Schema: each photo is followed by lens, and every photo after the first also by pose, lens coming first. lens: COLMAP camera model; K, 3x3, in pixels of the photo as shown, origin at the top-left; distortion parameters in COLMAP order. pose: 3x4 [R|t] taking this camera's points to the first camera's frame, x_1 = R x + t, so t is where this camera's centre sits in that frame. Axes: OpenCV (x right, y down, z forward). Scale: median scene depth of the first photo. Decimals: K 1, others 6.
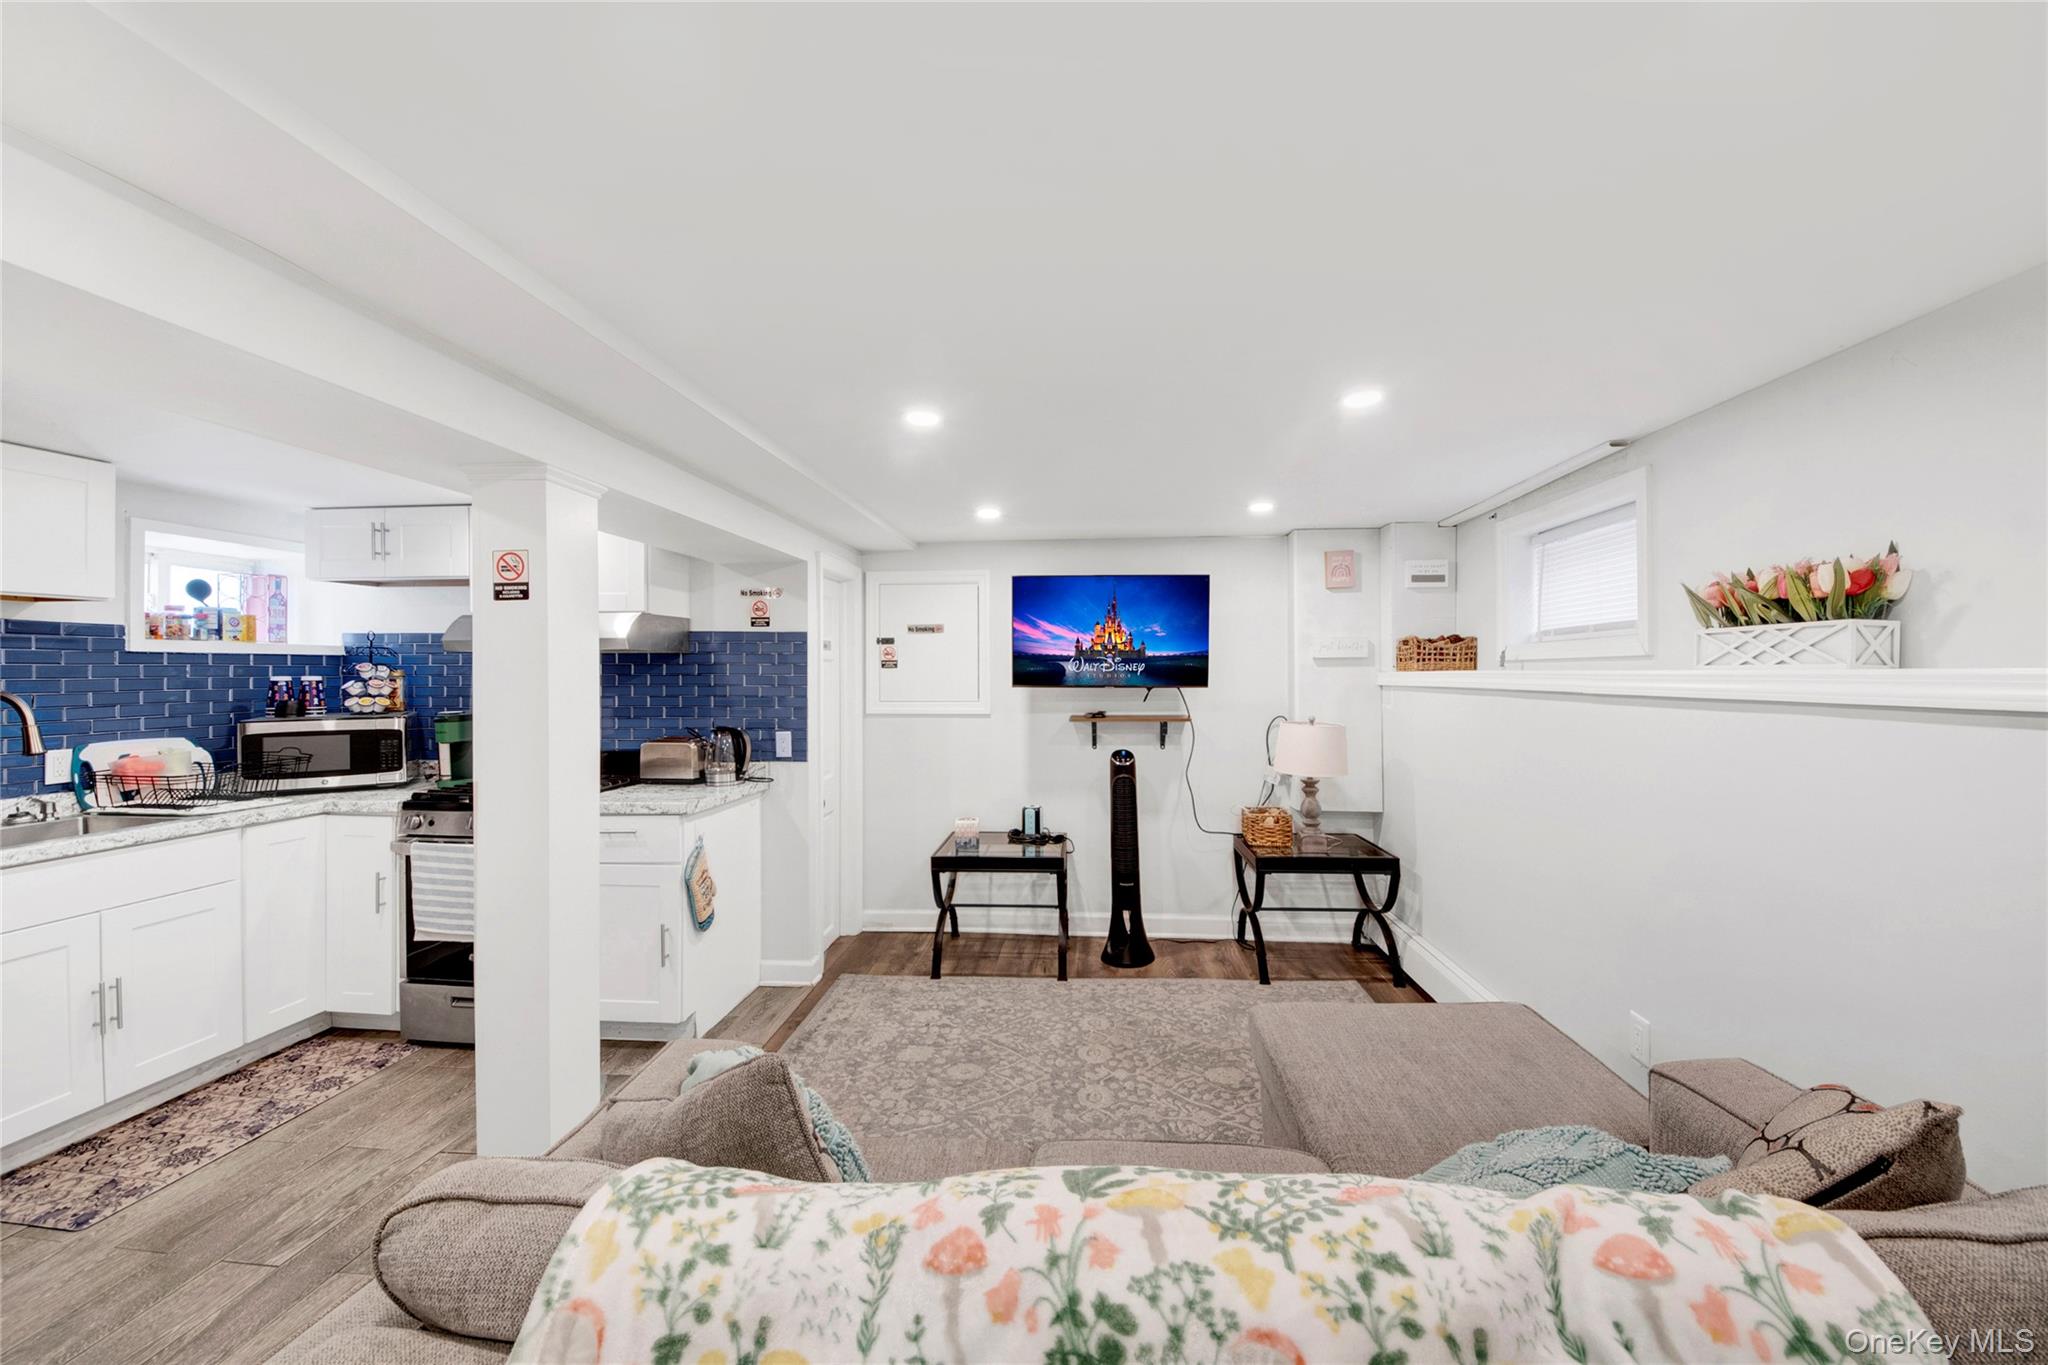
lens RADIAL K [[786.0, 0, 1079.1], [0, 786.0, 689.9], [0, 0, 1]] dist [-0.026711, -0.000311]
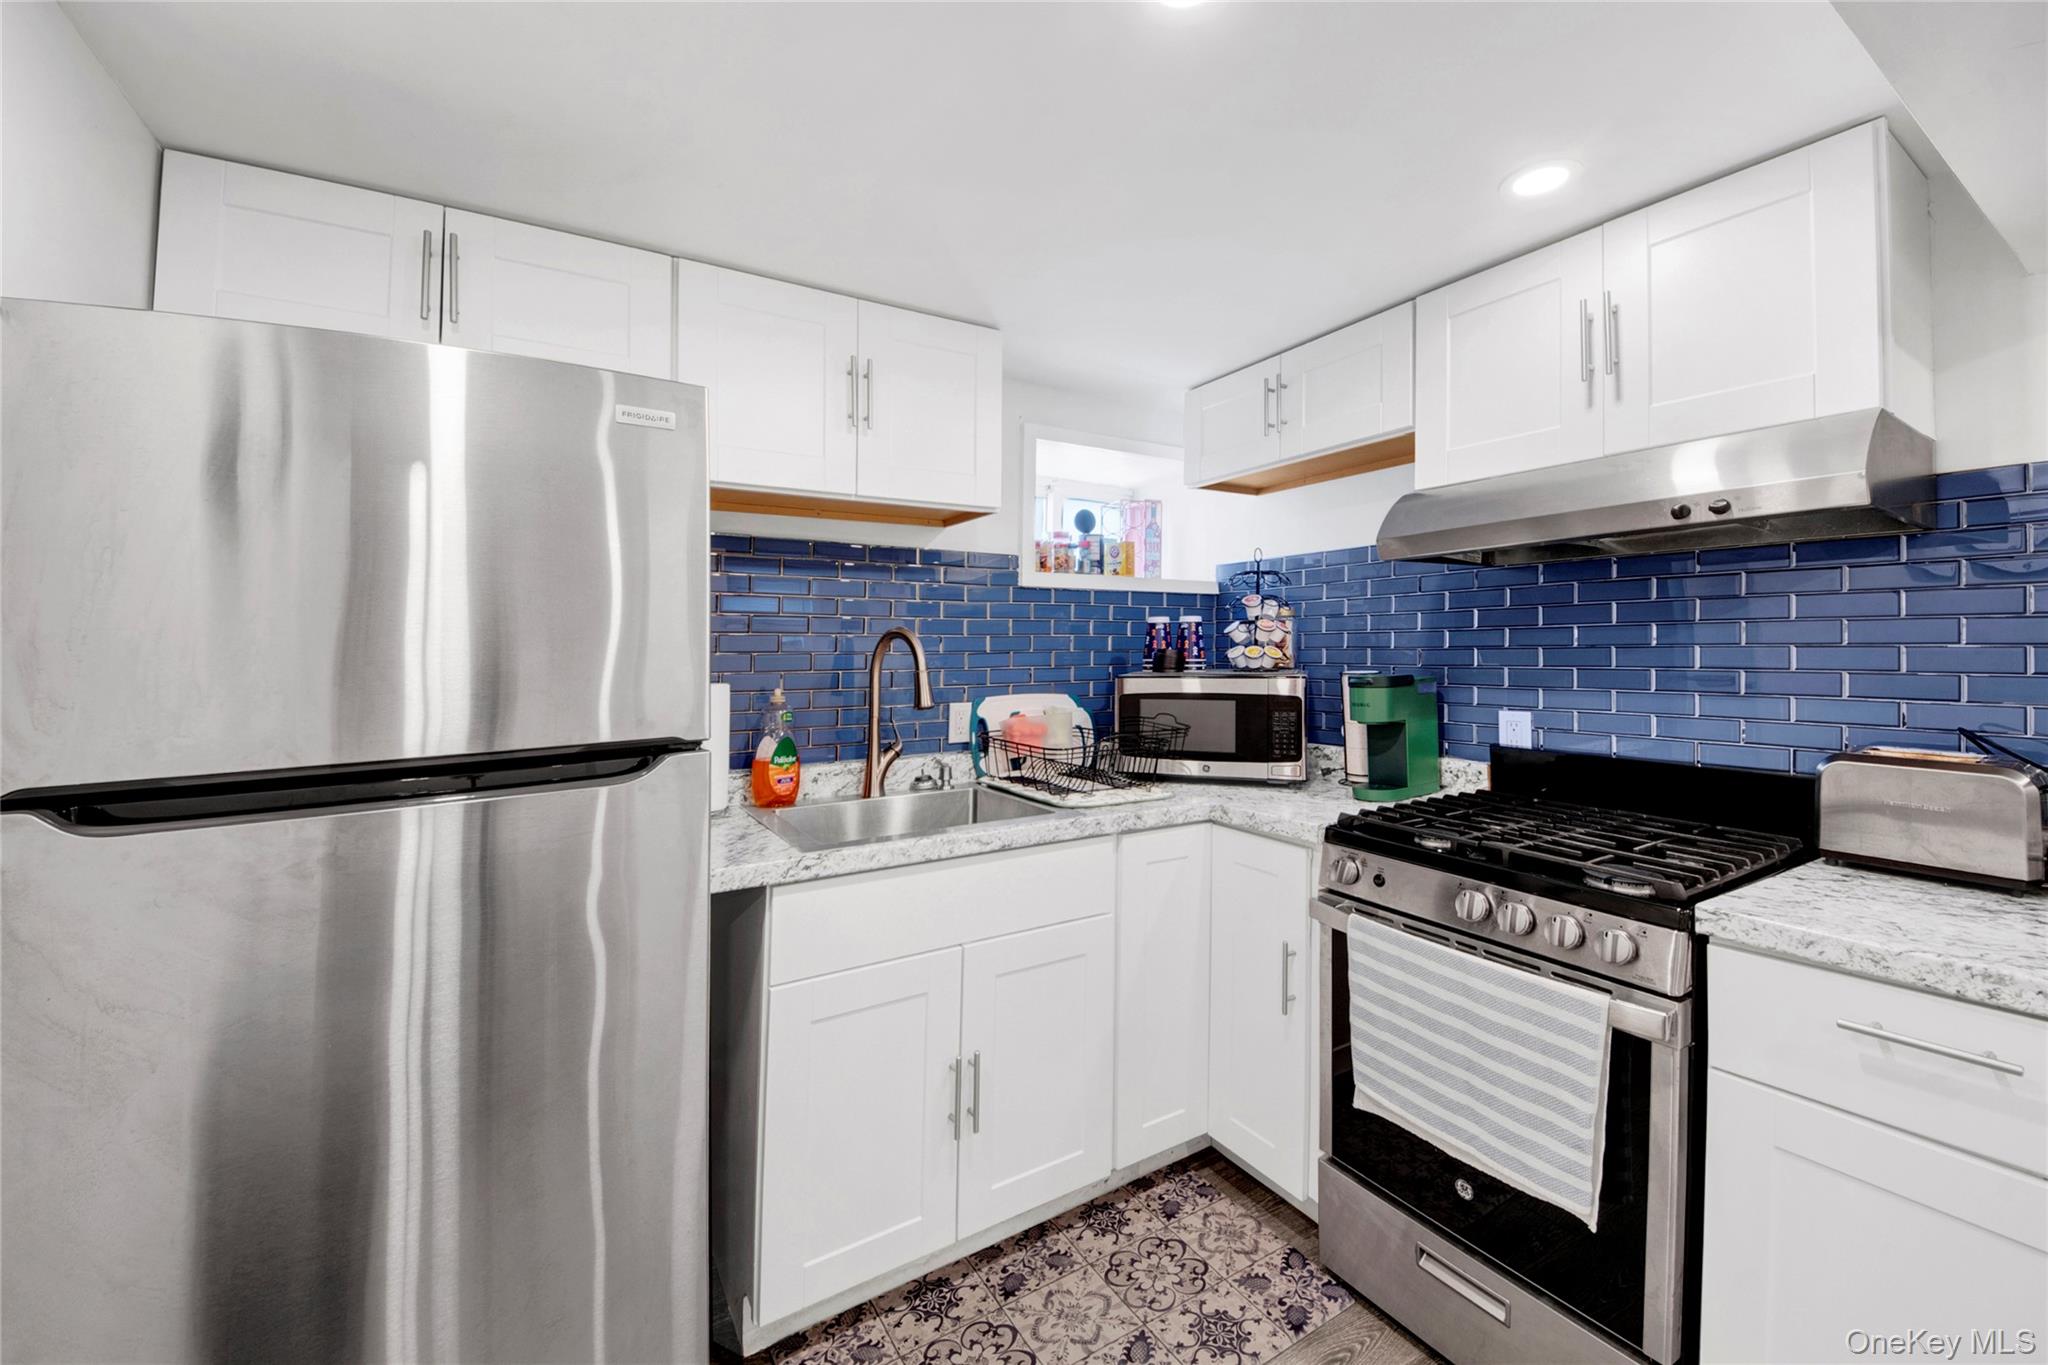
lens RADIAL K [[814.3, 0, 1020.5], [0, 814.3, 602.7], [0, 0, 1]] dist [0.001043, -0.000065]
pose [[0.574329, -0.046158, -0.817322, -0.469408], [-0.014571, 0.997675, -0.066582, 0.023207], [0.818495, 0.050150, 0.572321, 0.429941]]
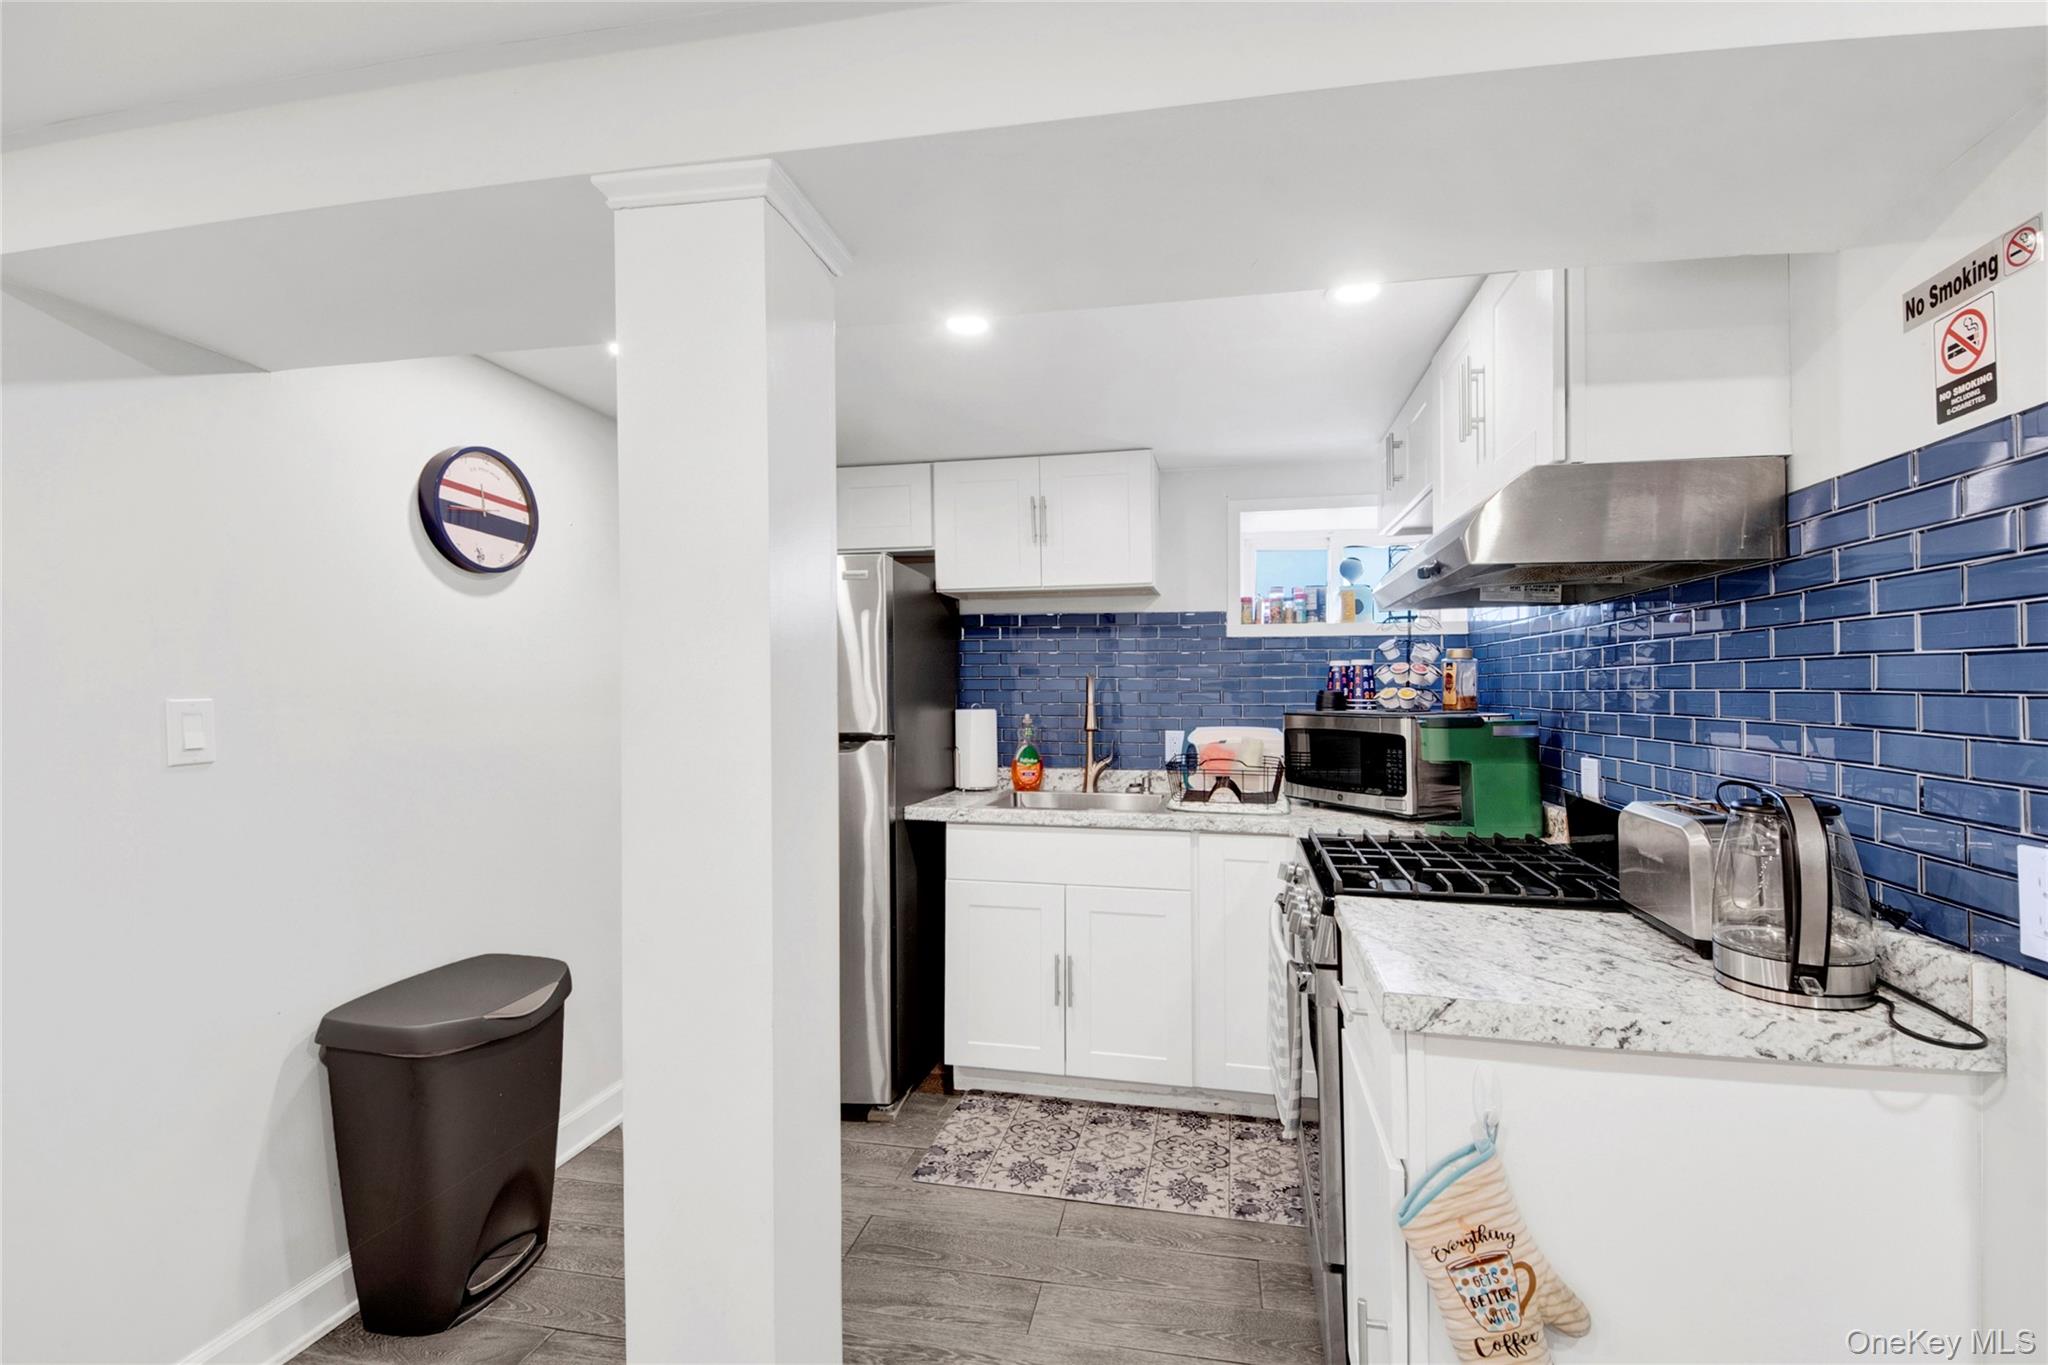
lens RADIAL K [[839.1, 0, 1029.2], [0, 839.1, 661.4], [0, 0, 1]] dist [0.000947, -0.015418]
pose [[-0.155816, -0.028072, -0.987387, -0.104678], [-0.018867, 0.999498, -0.025439, 0.012397], [0.987606, 0.014665, -0.156267, 0.808190]]
